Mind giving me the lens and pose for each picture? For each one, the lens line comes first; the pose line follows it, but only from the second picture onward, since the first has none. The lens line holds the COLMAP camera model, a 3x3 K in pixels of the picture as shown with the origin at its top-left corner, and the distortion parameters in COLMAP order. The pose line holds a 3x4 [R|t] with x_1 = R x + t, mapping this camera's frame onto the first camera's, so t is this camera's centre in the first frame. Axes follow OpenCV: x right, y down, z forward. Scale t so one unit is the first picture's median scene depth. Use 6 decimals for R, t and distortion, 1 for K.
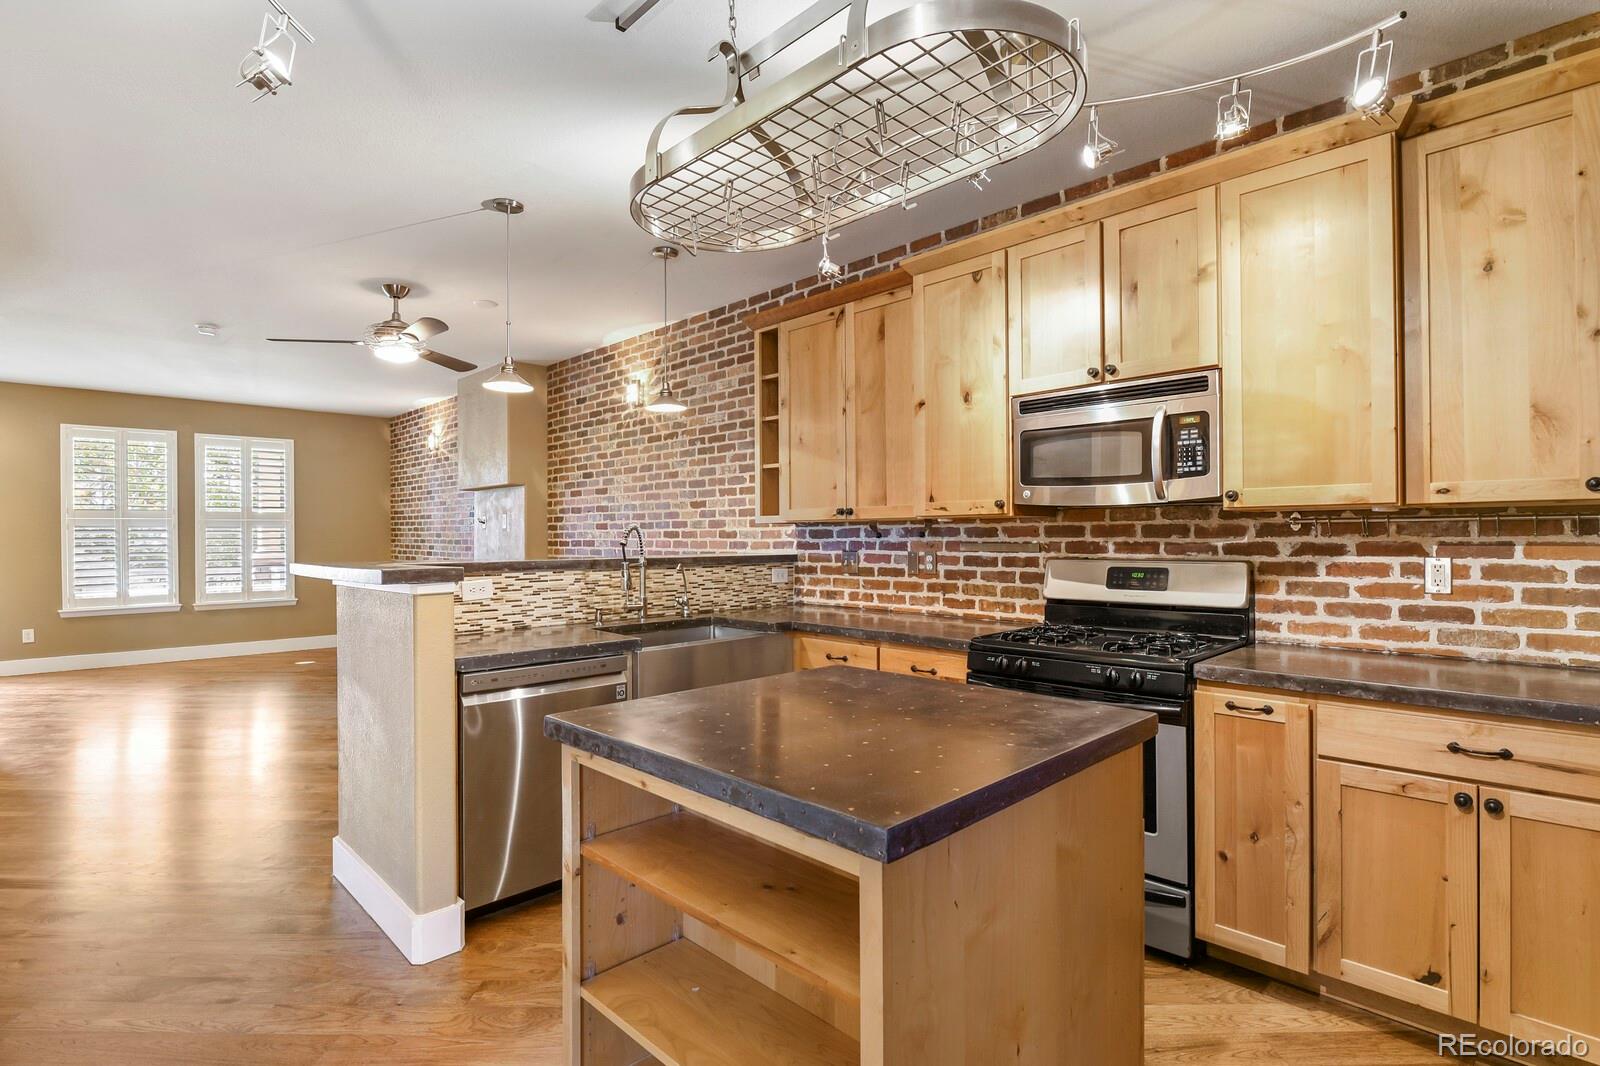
lens RADIAL K [[773.5, 0, 799.7], [0, 773.5, 531.8], [0, 0, 1]] dist [-0.015370, 0.001492]
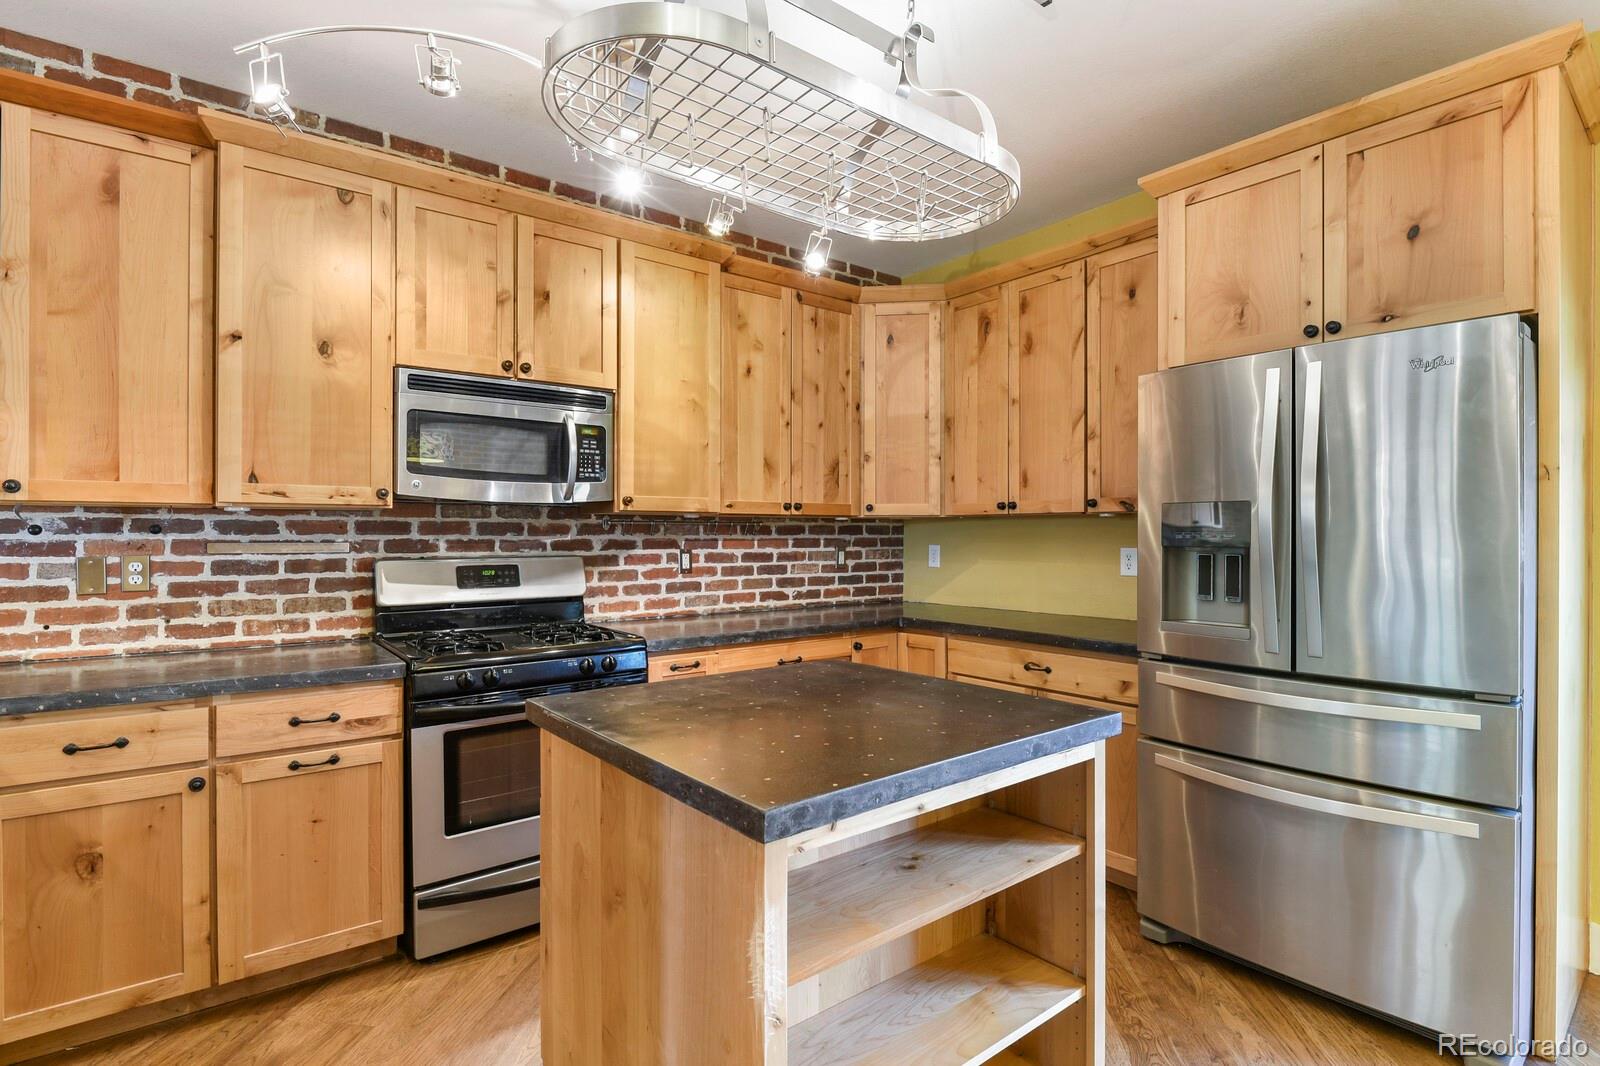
lens RADIAL K [[773.5, 0, 807.3], [0, 773.5, 535.4], [0, 0, 1]] dist [-0.015370, 0.001492]
pose [[0.107400, 0.004719, 0.994205, -0.449588], [-0.007072, 0.999967, -0.003983, 0.007746], [-0.994191, -0.006603, 0.107430, 0.425192]]
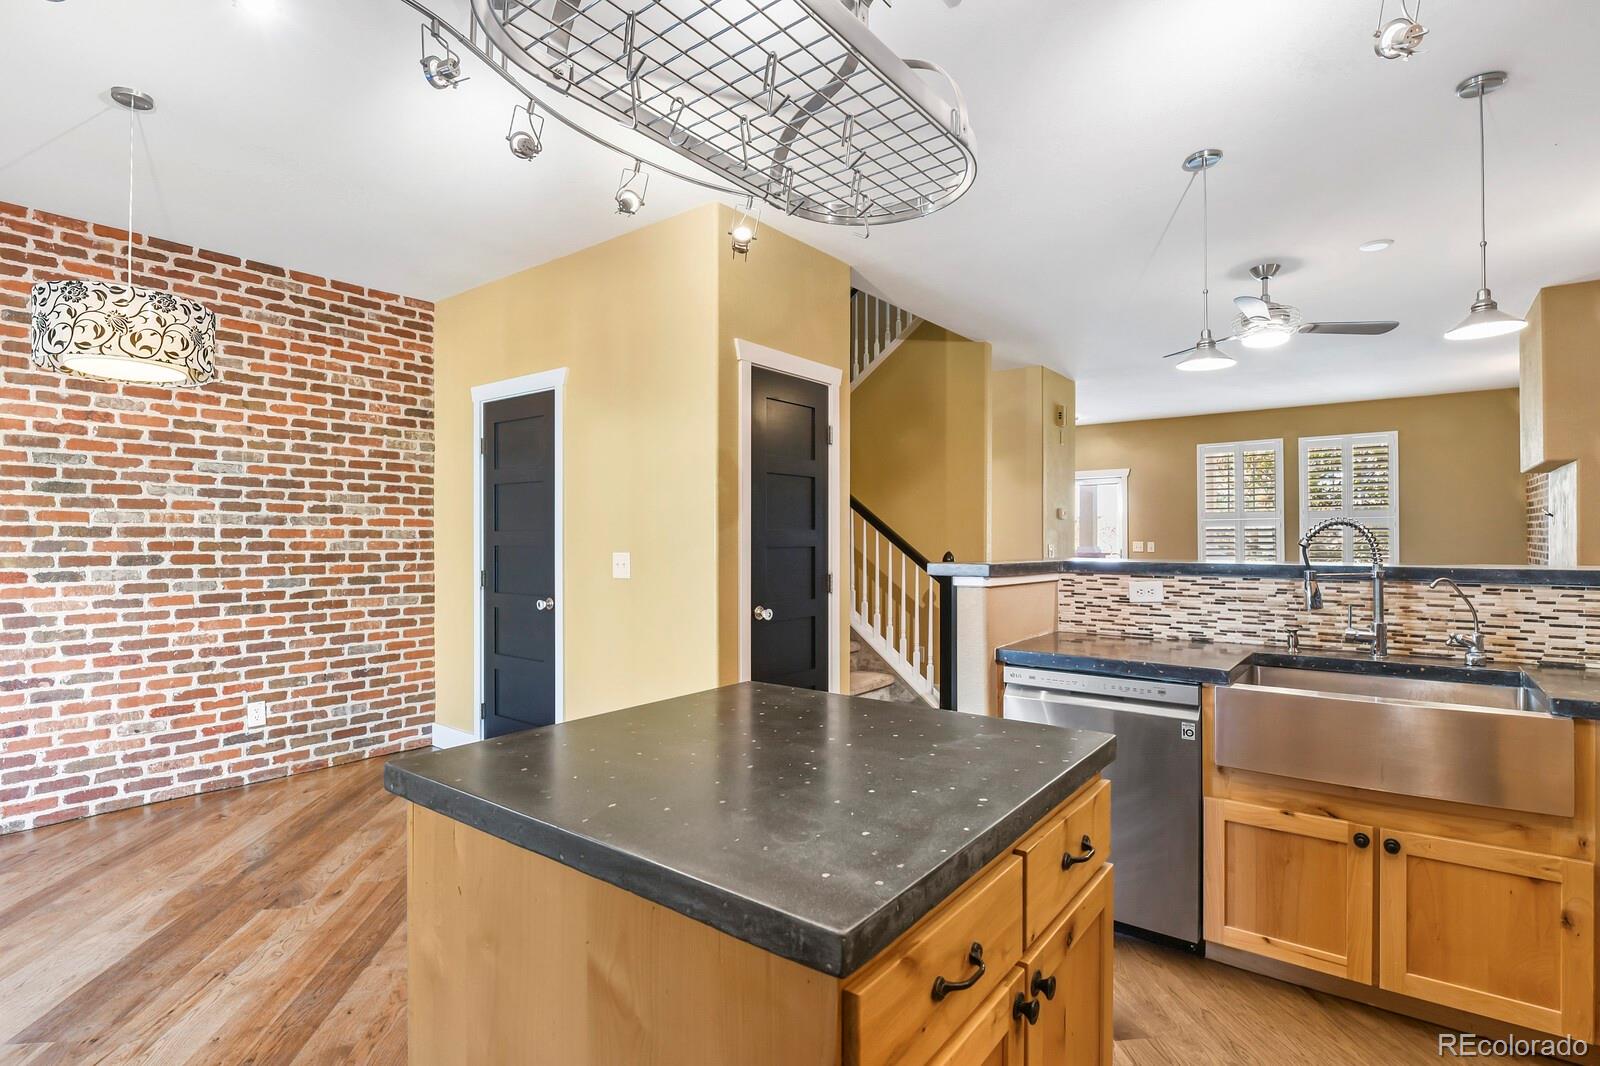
lens RADIAL K [[773.5, 0, 812.6], [0, 773.5, 534.8], [0, 0, 1]] dist [-0.015370, 0.001492]
pose [[0.147527, -0.000231, -0.989058, 0.420218], [0.007307, 0.999973, 0.000856, 0.001777], [0.989031, -0.007353, 0.147525, 0.427143]]
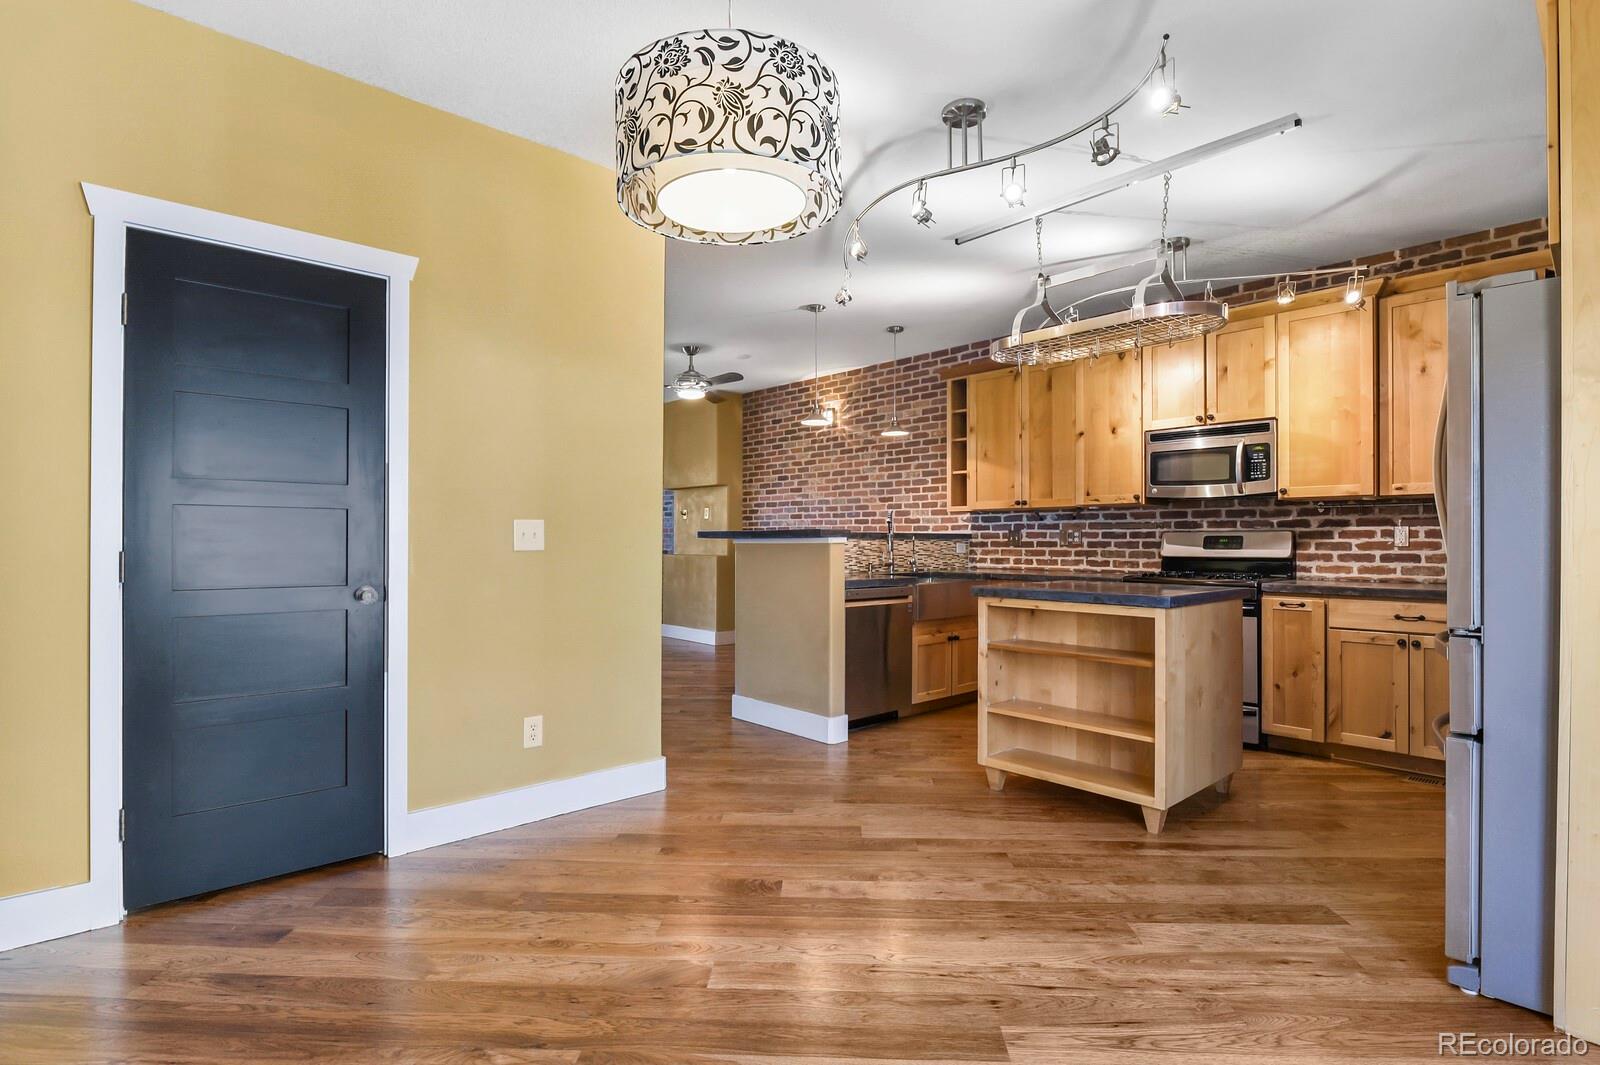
lens RADIAL K [[773.5, 0, 803.0], [0, 773.5, 536.9], [0, 0, 1]] dist [-0.015370, 0.001492]
pose [[0.999225, 0.004953, -0.039053, -0.342847], [-0.004817, 0.999982, 0.003591, 0.041337], [0.039070, -0.003400, 0.999231, -0.588367]]
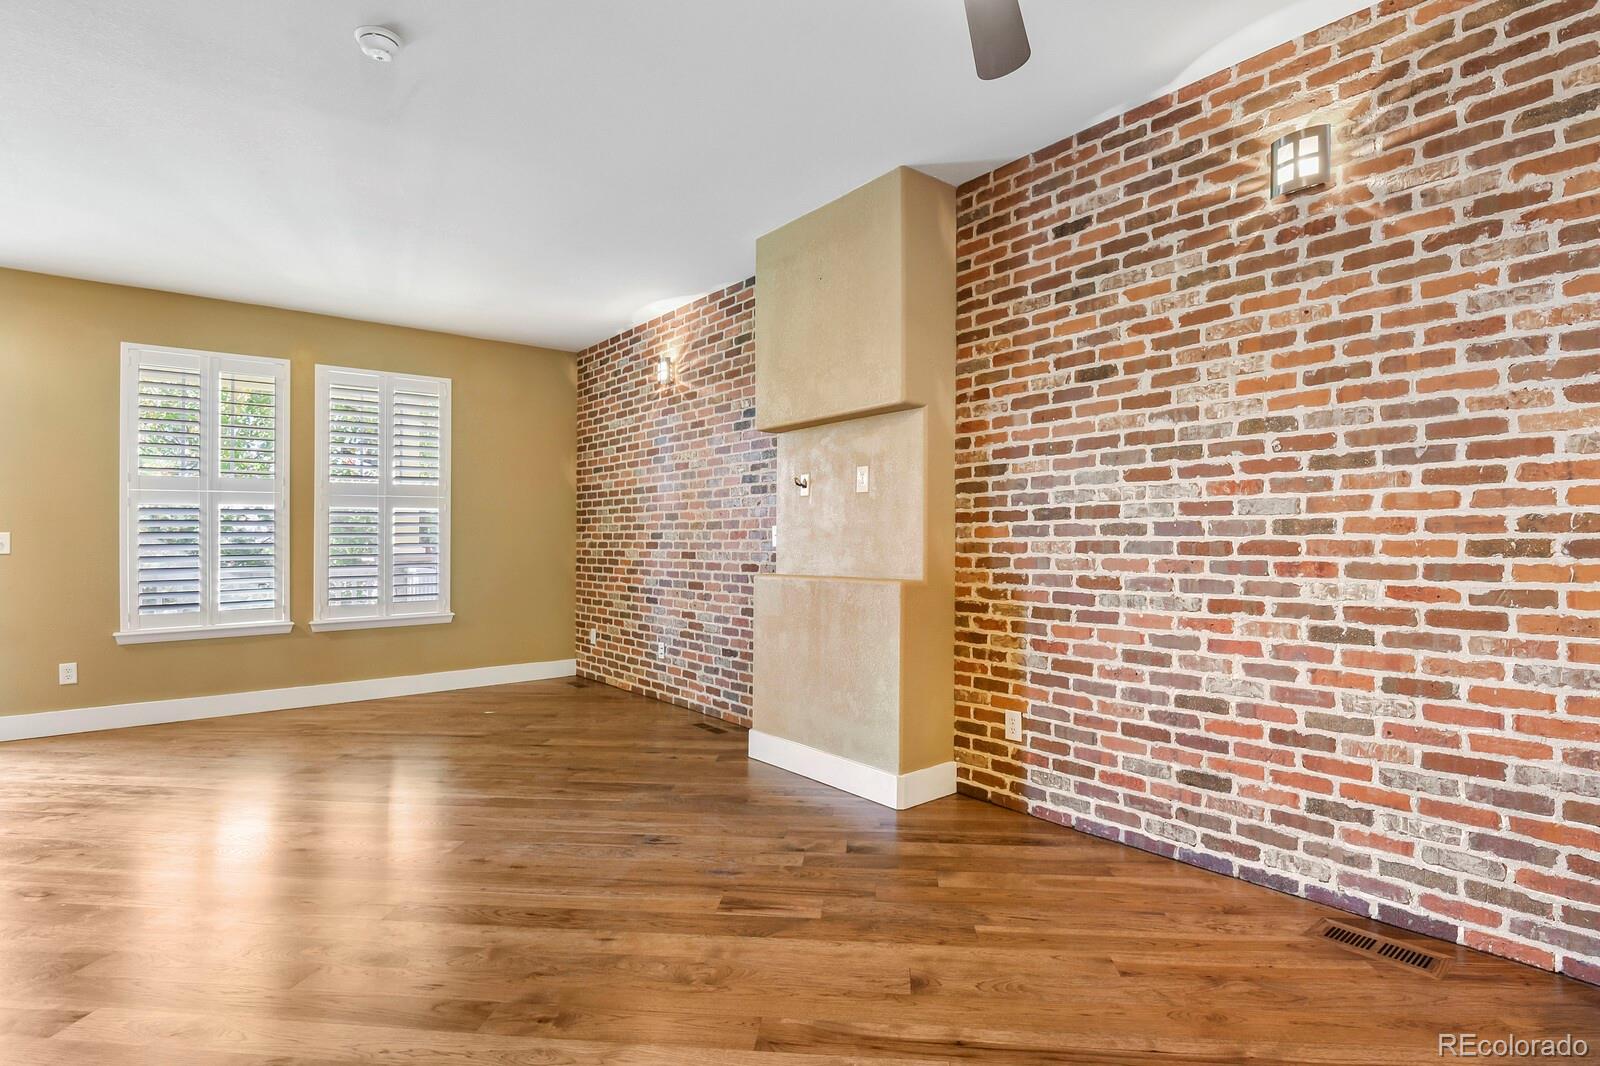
lens RADIAL K [[773.5, 0, 805.2], [0, 773.5, 527.2], [0, 0, 1]] dist [-0.015370, 0.001492]
pose [[0.997070, -0.005253, -0.076315, -0.770233], [0.004298, 0.999910, -0.012676, 0.055437], [0.076375, 0.012311, 0.997003, 0.906146]]
